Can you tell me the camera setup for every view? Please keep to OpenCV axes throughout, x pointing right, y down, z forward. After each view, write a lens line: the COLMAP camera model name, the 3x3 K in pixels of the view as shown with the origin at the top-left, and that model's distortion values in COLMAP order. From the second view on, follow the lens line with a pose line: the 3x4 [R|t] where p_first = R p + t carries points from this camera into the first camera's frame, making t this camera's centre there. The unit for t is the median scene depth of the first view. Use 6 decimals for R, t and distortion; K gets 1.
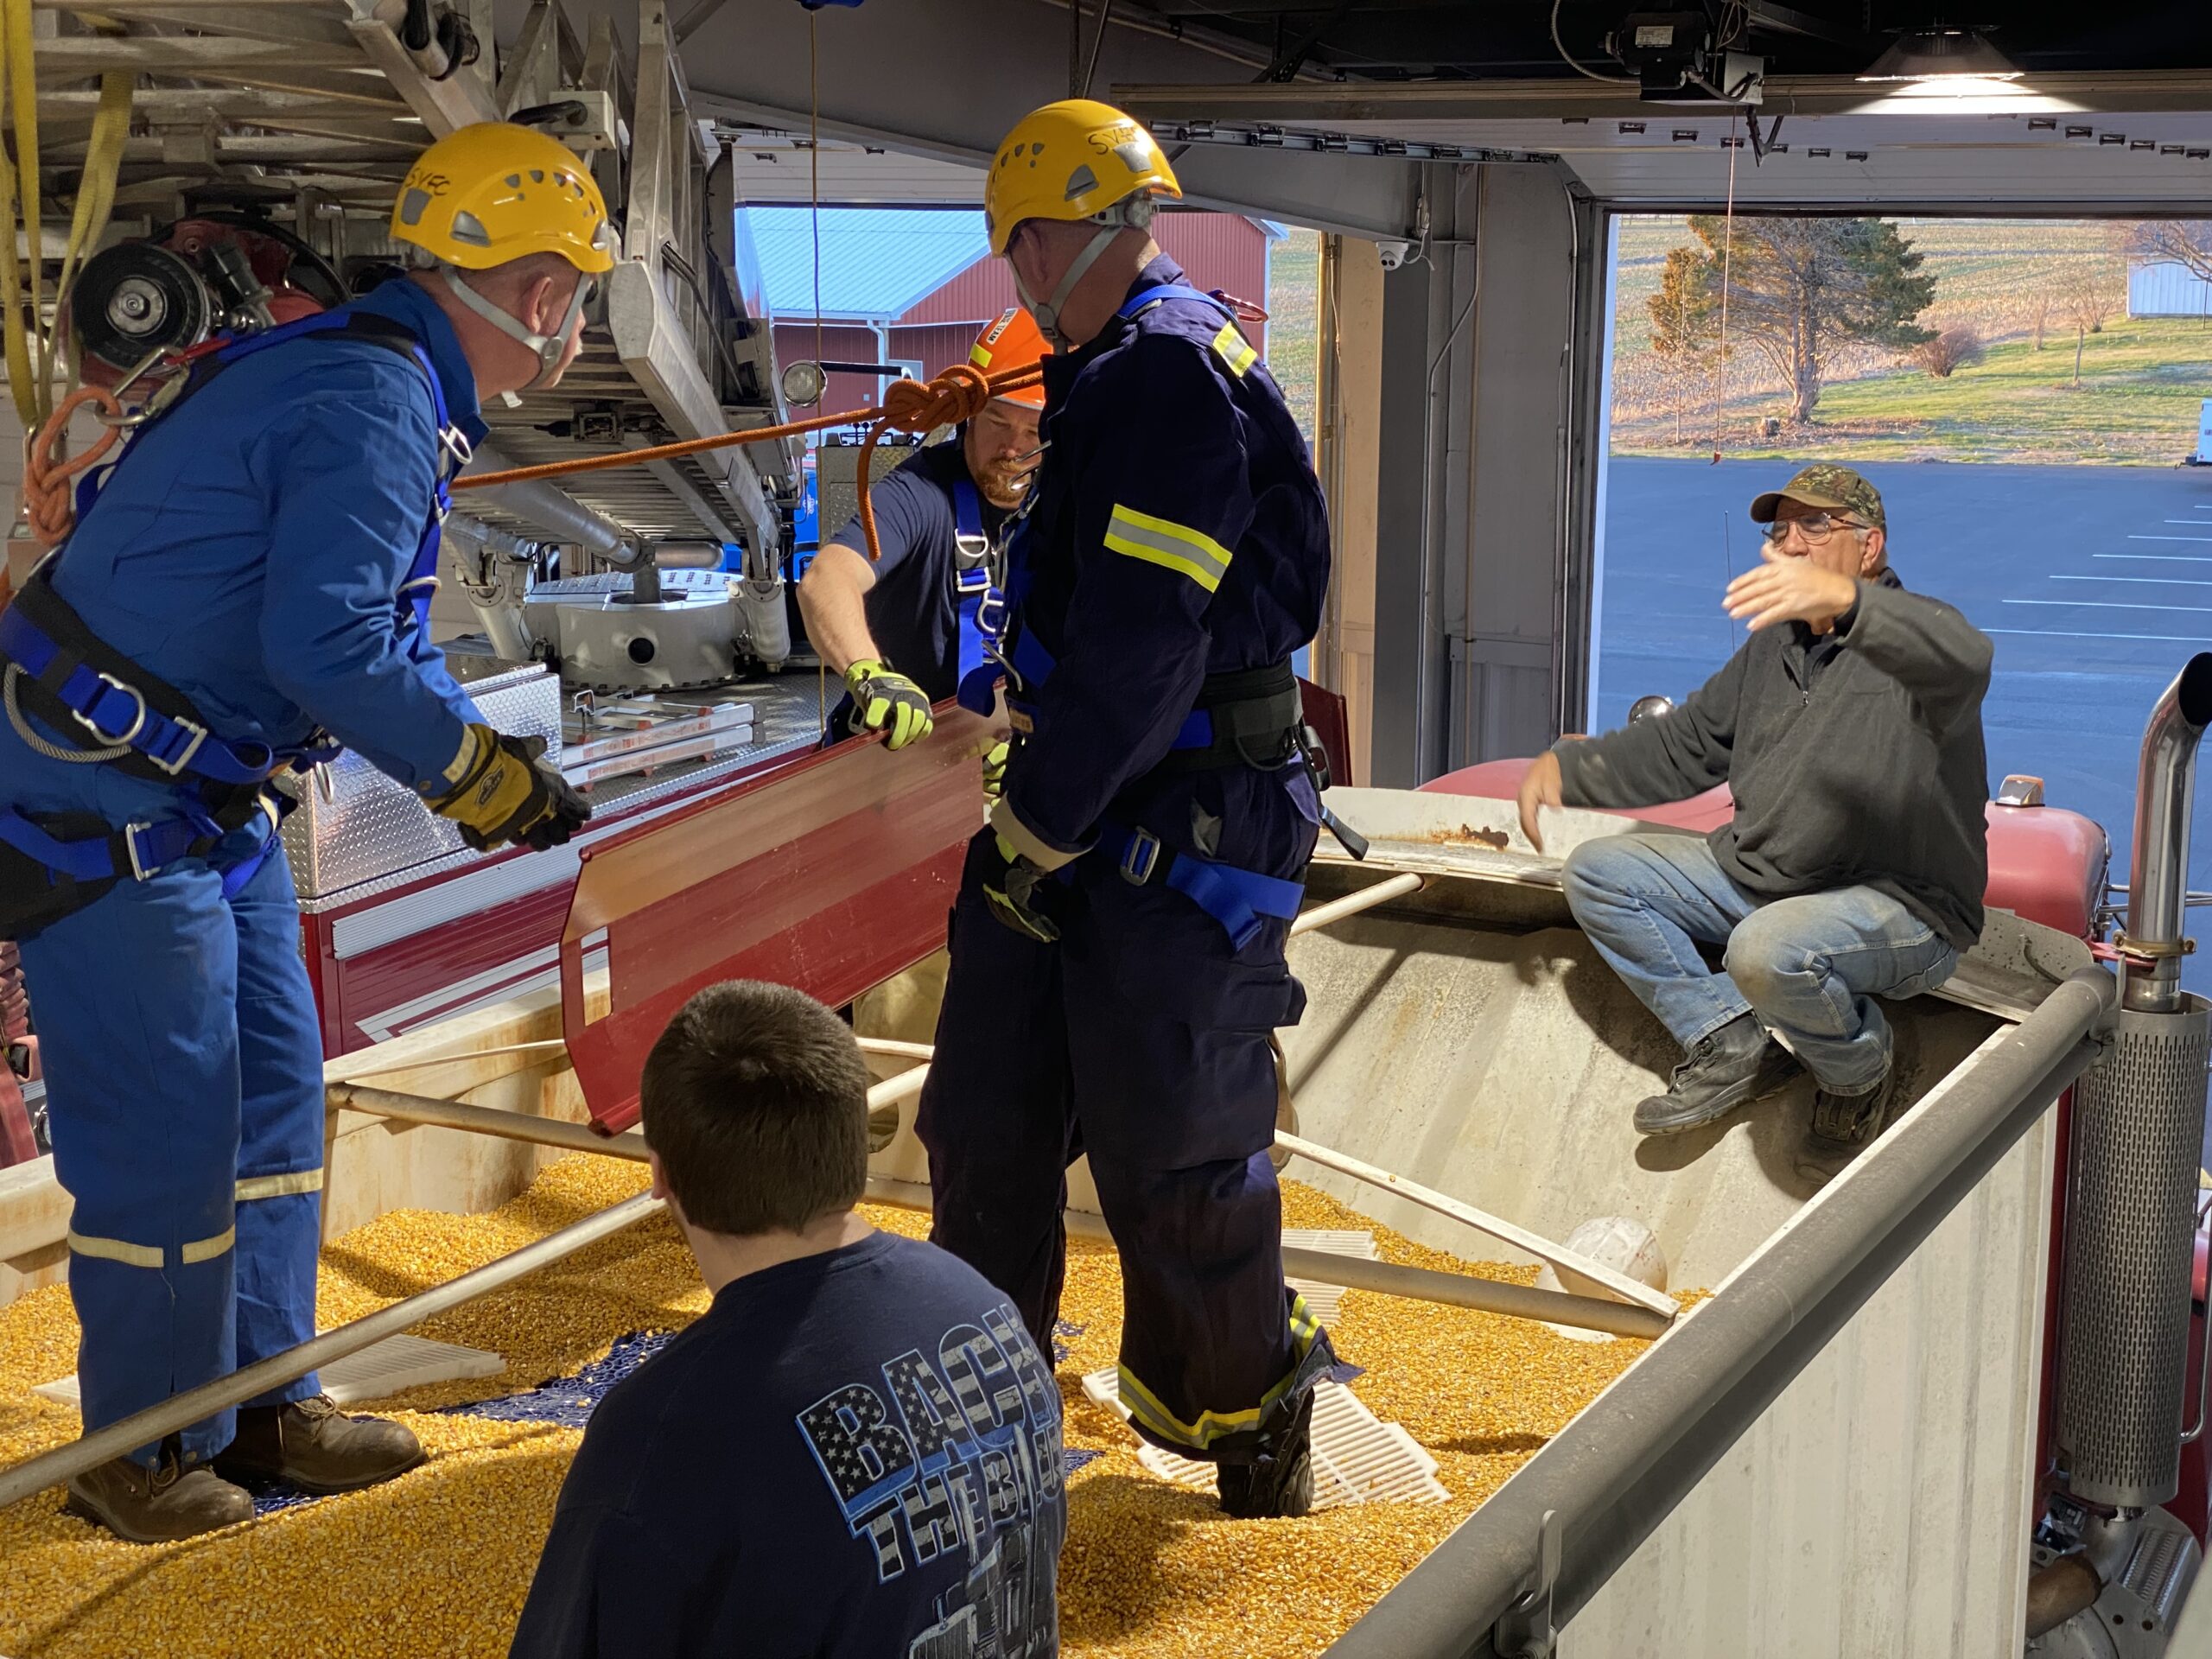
lens RADIAL K [[3246.6, 0, 1106.2], [0, 3246.6, 827.8], [0, 0, 1]] dist [0.091398, 0.000000]
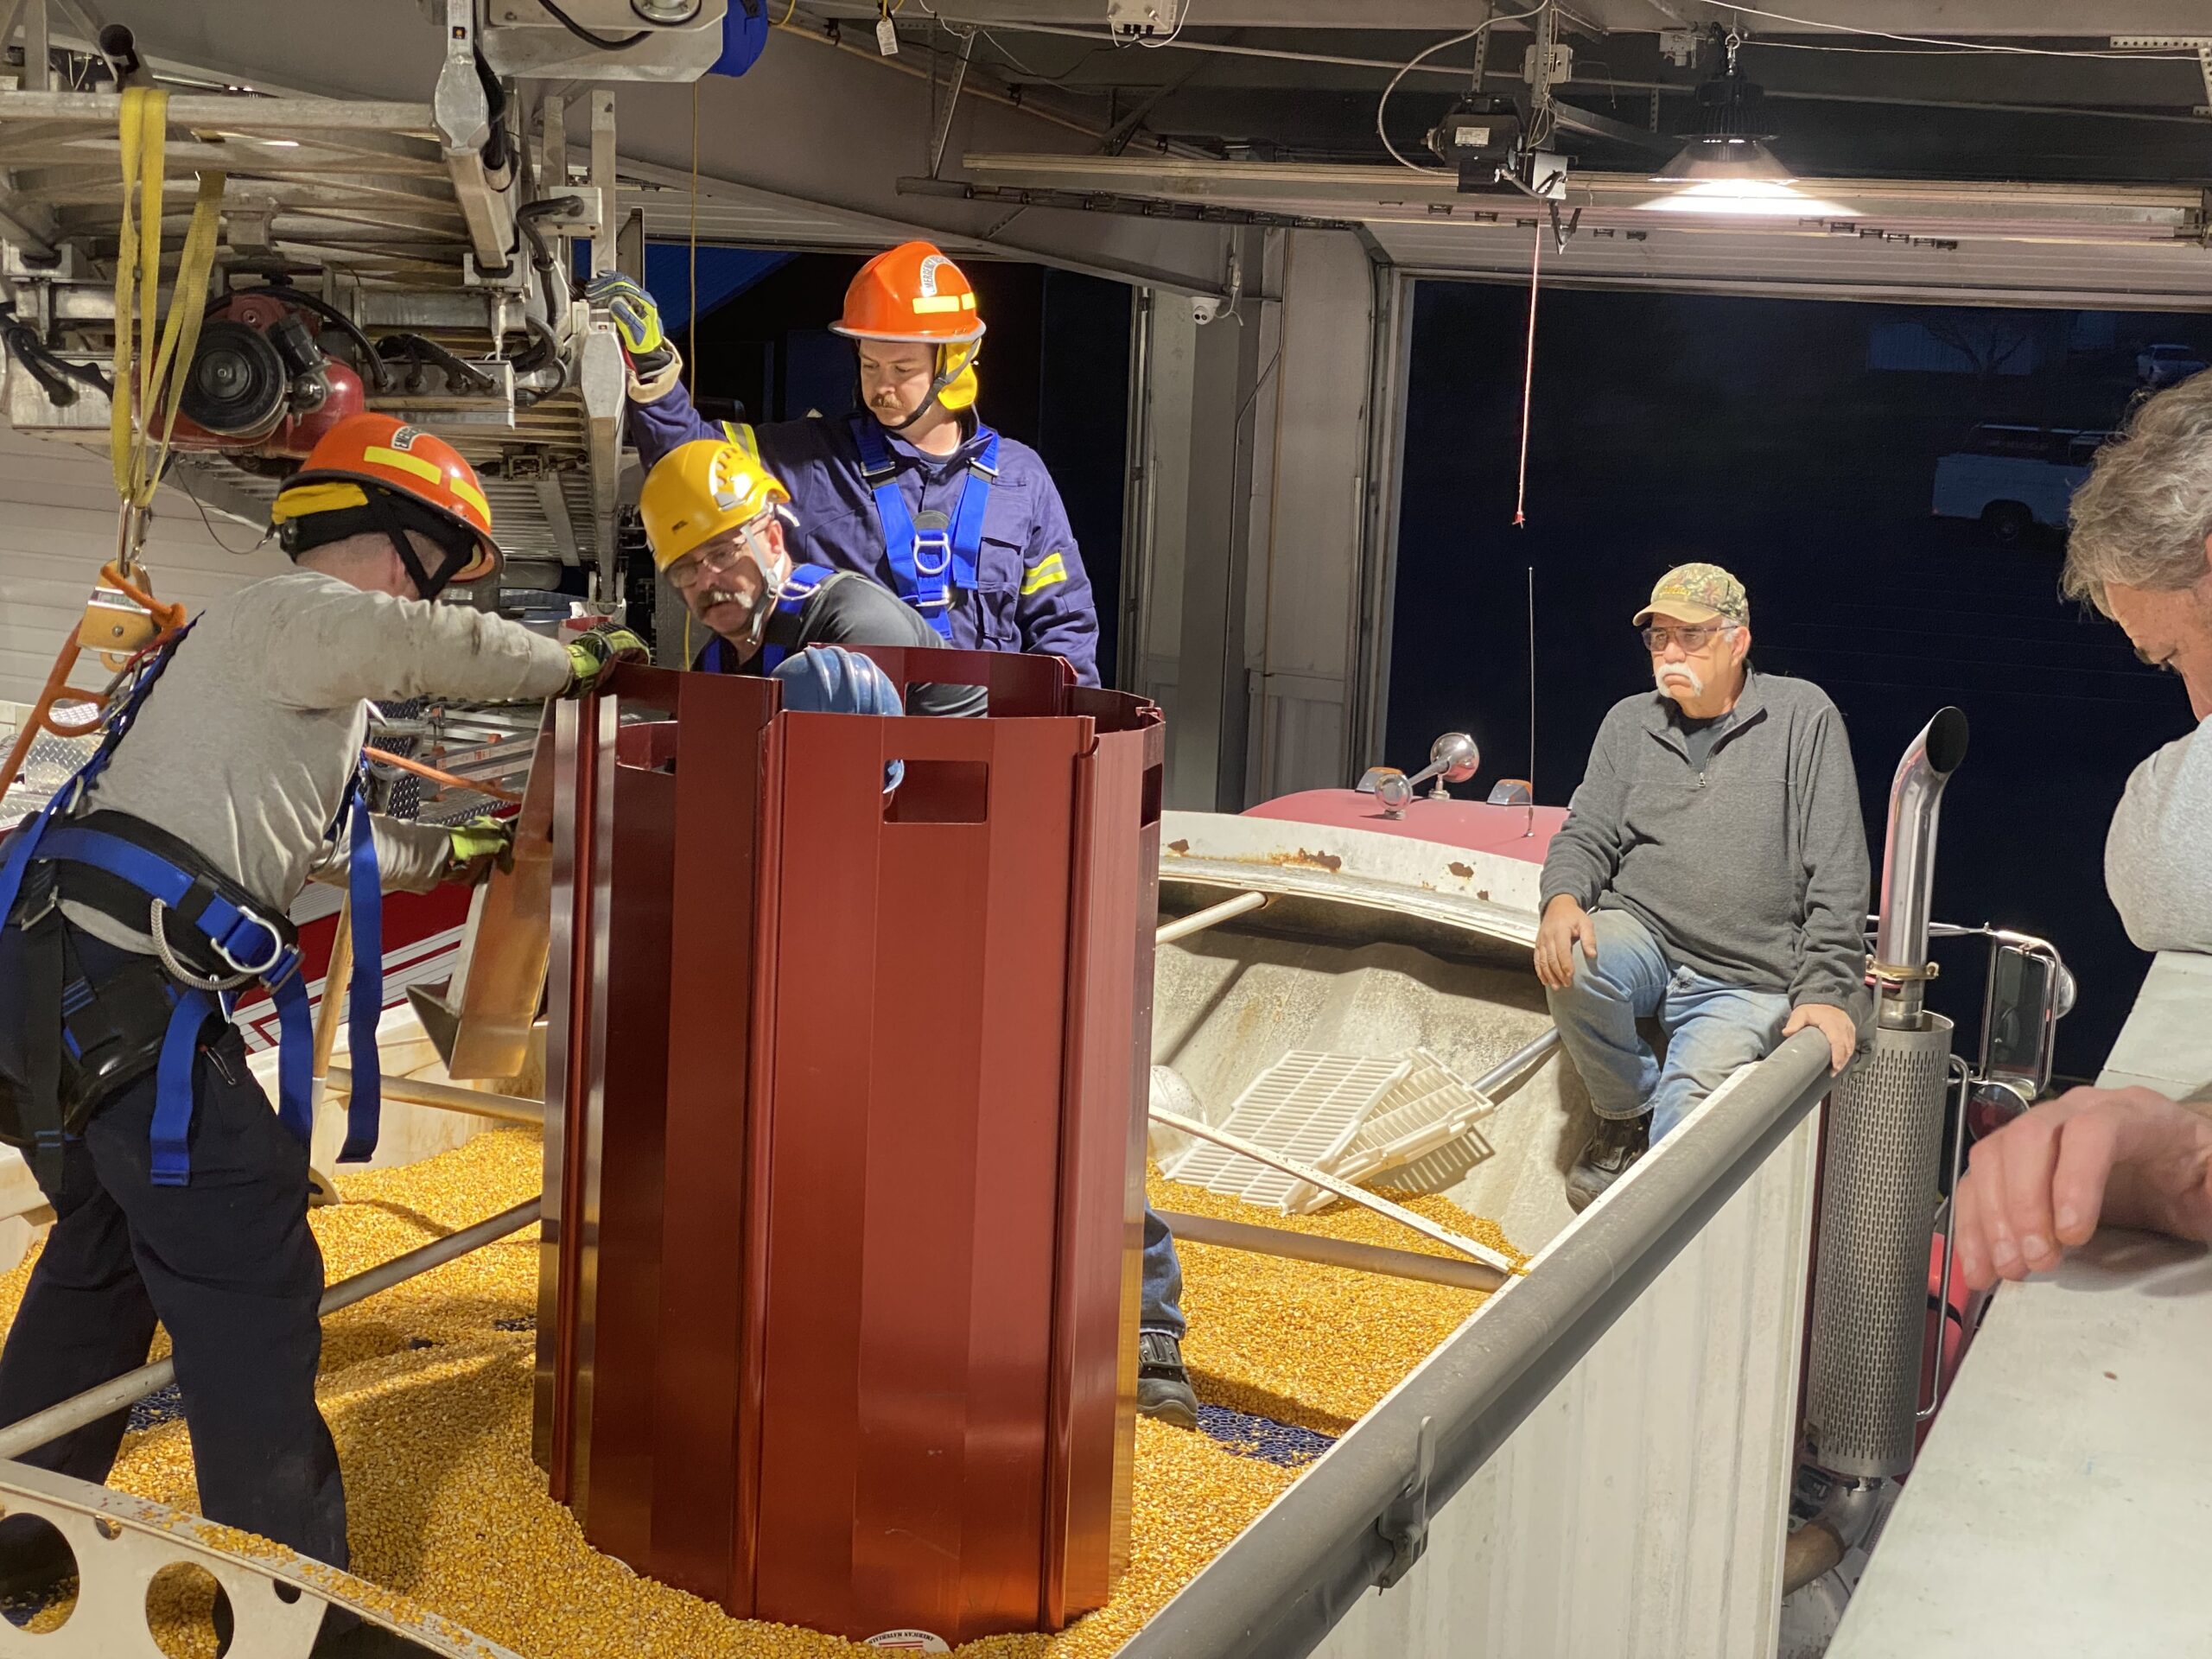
lens RADIAL K [[3246.6, 0, 1114.7], [0, 3246.6, 818.0], [0, 0, 1]] dist [0.091398, 0.000000]
pose [[0.996698, 0.021415, 0.078328, -0.040260], [-0.020672, 0.999733, -0.010283, 0.001398], [-0.078527, 0.008630, 0.996875, -0.099045]]
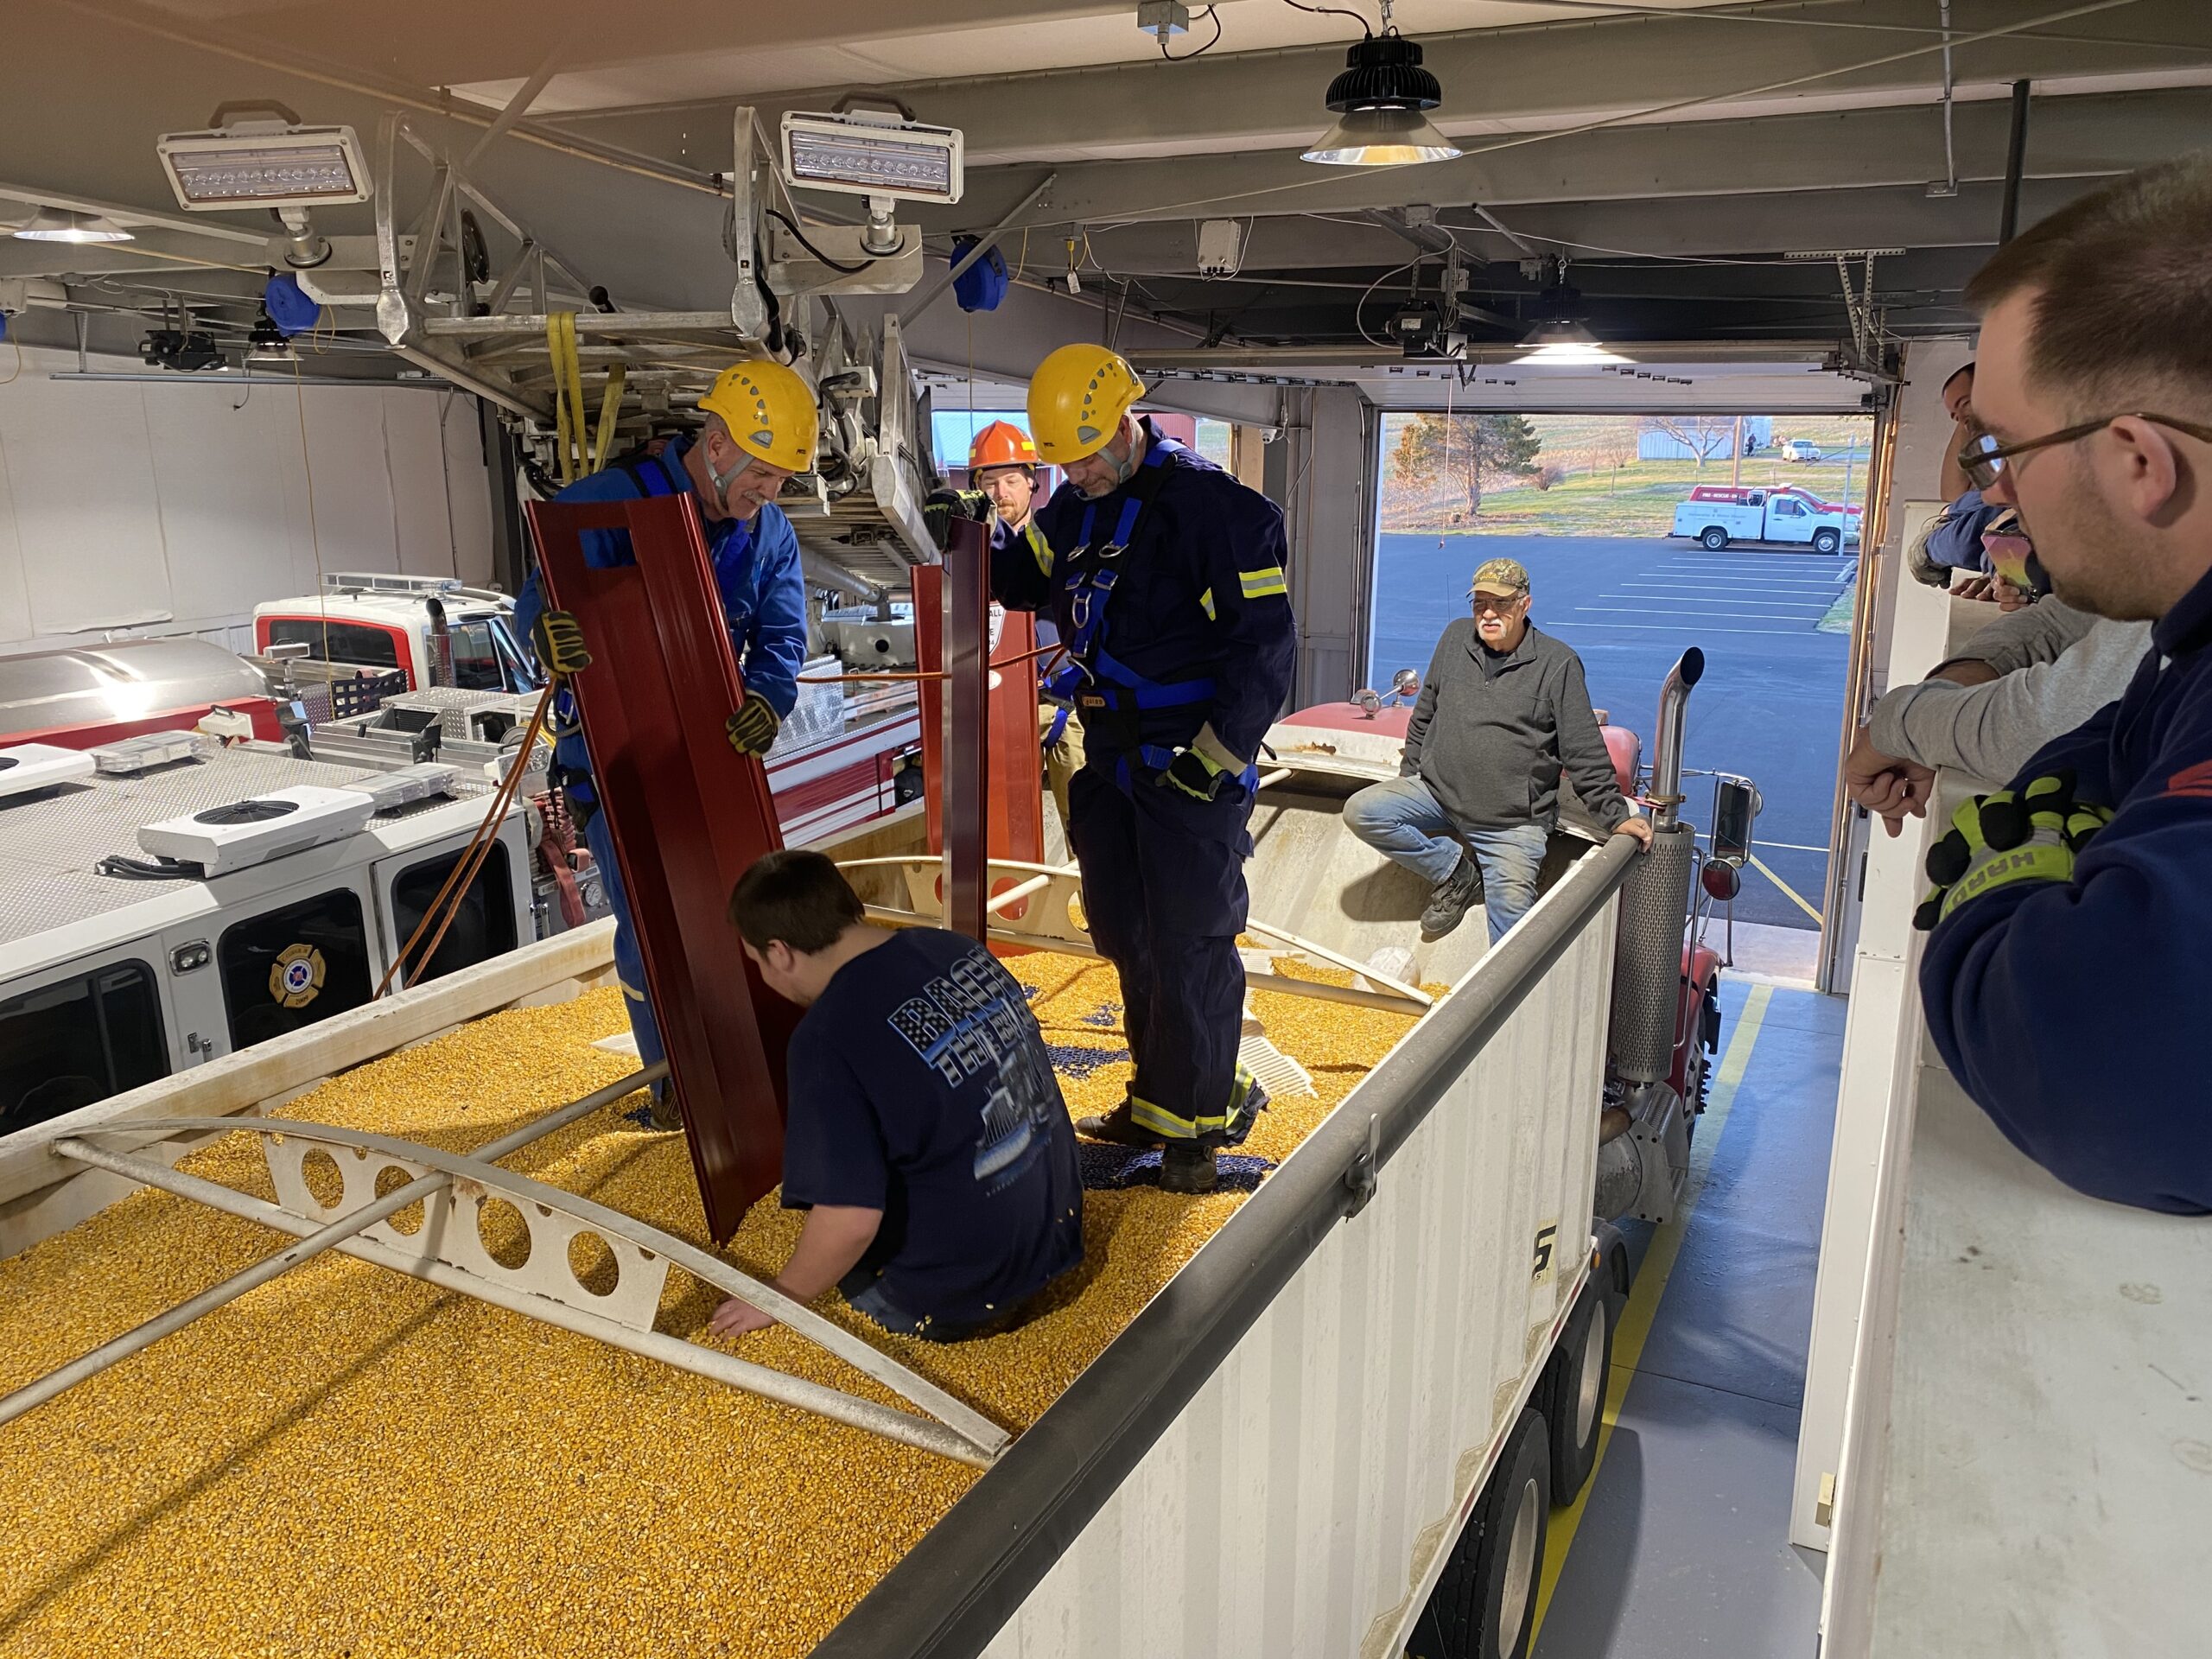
lens RADIAL K [[1654.3, 0, 1103.8], [0, 1654.3, 830.6], [0, 0, 1]] dist [0.036287, -0.007892]
pose [[0.999963, -0.006005, -0.006160, -0.009161], [0.006385, 0.997946, 0.063738, -0.011674], [0.005765, -0.063775, 0.997948, 0.014553]]
